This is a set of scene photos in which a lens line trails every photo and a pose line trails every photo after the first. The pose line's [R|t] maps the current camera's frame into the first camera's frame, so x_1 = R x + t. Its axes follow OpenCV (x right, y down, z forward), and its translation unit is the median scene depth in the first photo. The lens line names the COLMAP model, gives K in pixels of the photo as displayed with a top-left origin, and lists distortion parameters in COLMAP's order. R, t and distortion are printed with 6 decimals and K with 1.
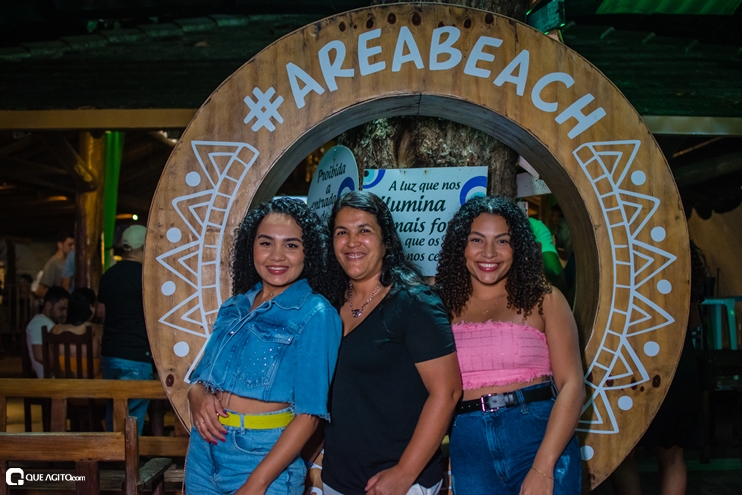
lens RADIAL K [[1136.5, 0, 367.9], [0, 1136.5, 233.2], [0, 0, 1]] dist [-0.194647, 0.216227]
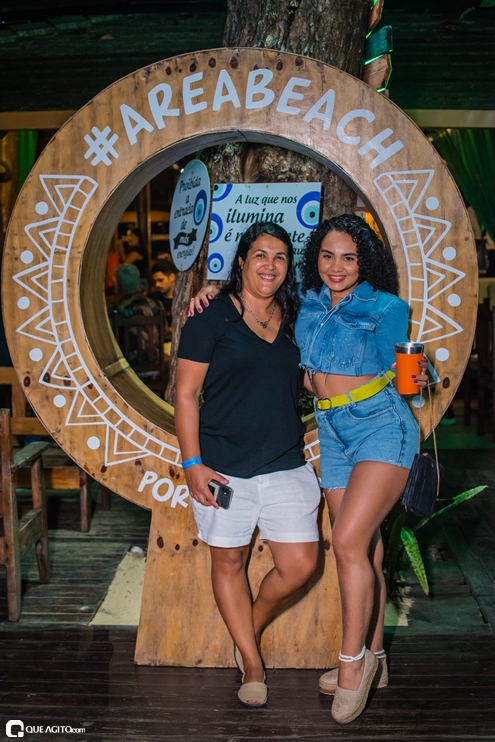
lens RADIAL K [[1136.5, 0, 249.7], [0, 1136.5, 354.4], [0, 0, 1]] dist [-0.194647, 0.216227]
pose [[0.998266, -0.001678, -0.058835, 0.123817], [0.009854, 0.990249, 0.138958, -0.057636], [0.058028, -0.139297, 0.988549, -0.142533]]
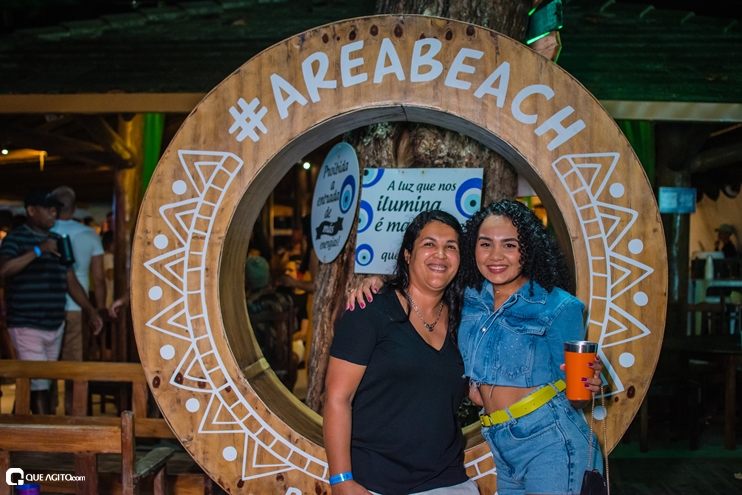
lens RADIAL K [[1137.4, 0, 370.3], [0, 1137.4, 229.5], [0, 0, 1]] dist [-0.191961, 0.213598]
pose [[0.998458, 0.010746, -0.054469, 0.075154], [-0.009062, 0.999476, 0.031076, -0.043135], [0.054775, -0.030535, 0.998032, -0.019139]]
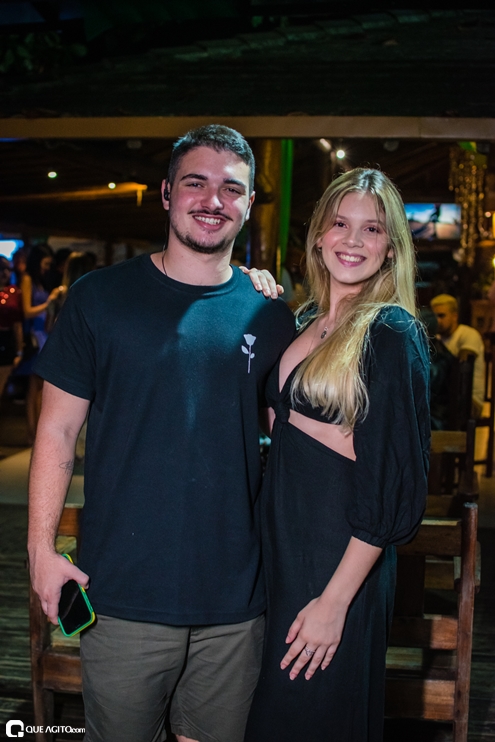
lens RADIAL K [[1136.5, 0, 249.7], [0, 1136.5, 354.4], [0, 0, 1]] dist [-0.194647, 0.216227]
pose [[0.983570, 0.034521, -0.177195, -0.256420], [-0.015606, 0.994131, 0.107049, -0.035216], [0.179851, -0.102525, 0.978337, 0.196365]]
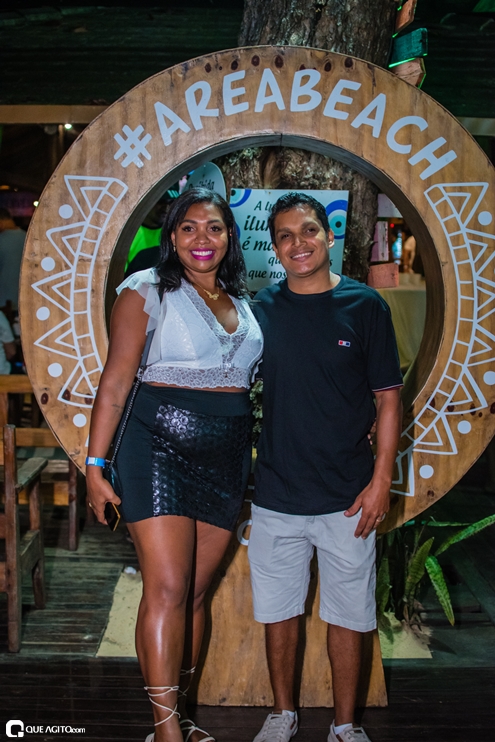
lens RADIAL K [[1136.5, 0, 249.7], [0, 1136.5, 354.4], [0, 0, 1]] dist [-0.194647, 0.216227]
pose [[0.999850, 0.017243, 0.001701, 0.018787], [-0.017312, 0.990061, 0.139567, -0.065790], [0.000723, -0.139576, 0.990211, -0.068842]]
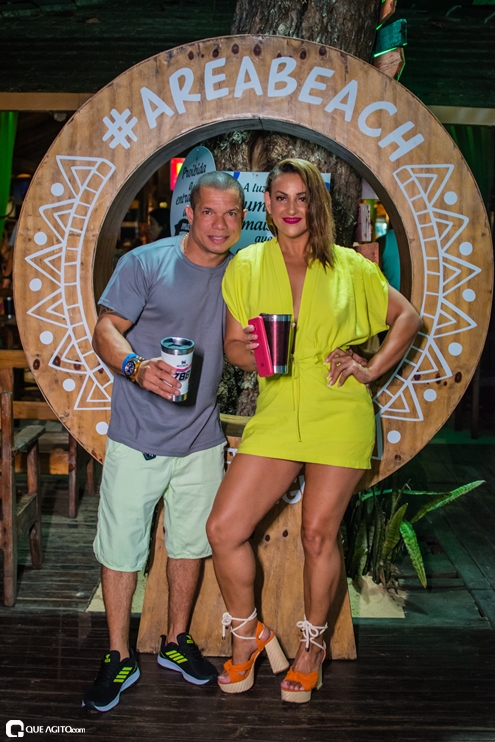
lens RADIAL K [[1136.5, 0, 249.7], [0, 1136.5, 354.4], [0, 0, 1]] dist [-0.194647, 0.216227]
pose [[0.999457, 0.027073, -0.018778, 0.064541], [-0.024029, 0.988880, 0.146764, -0.054634], [0.022542, -0.146233, 0.988993, -0.141303]]
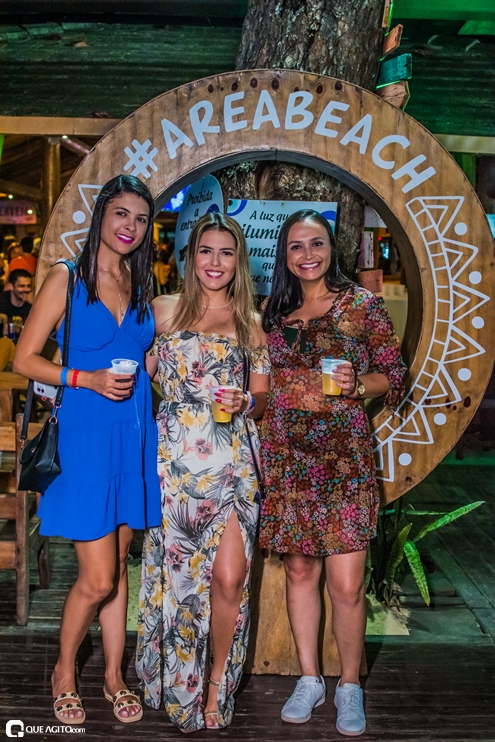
lens RADIAL K [[1136.5, 0, 249.7], [0, 1136.5, 354.4], [0, 0, 1]] dist [-0.194647, 0.216227]
pose [[0.999465, 0.030349, 0.012178, 0.011278], [-0.031669, 0.991124, 0.129112, -0.063537], [-0.008151, -0.129428, 0.991555, -0.173716]]
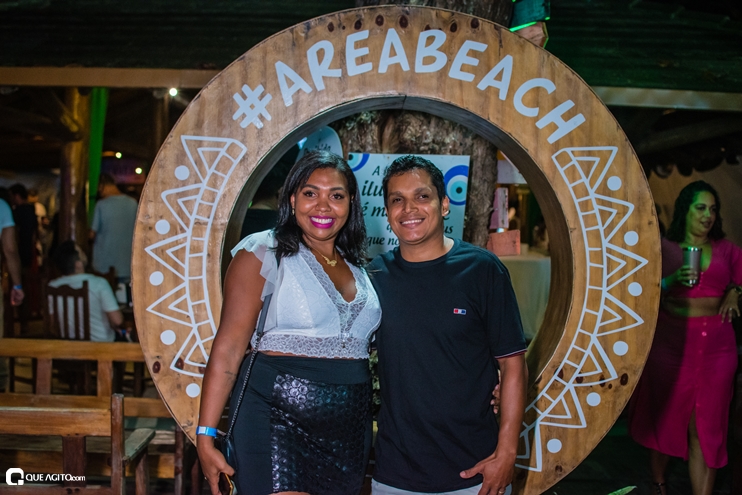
lens RADIAL K [[1137.4, 0, 370.3], [0, 1137.4, 229.5], [0, 0, 1]] dist [-0.191961, 0.213598]
pose [[0.999501, 0.025365, 0.018846, -0.001680], [-0.026377, 0.998108, 0.055534, -0.058009], [-0.017402, -0.056003, 0.998279, -0.031808]]
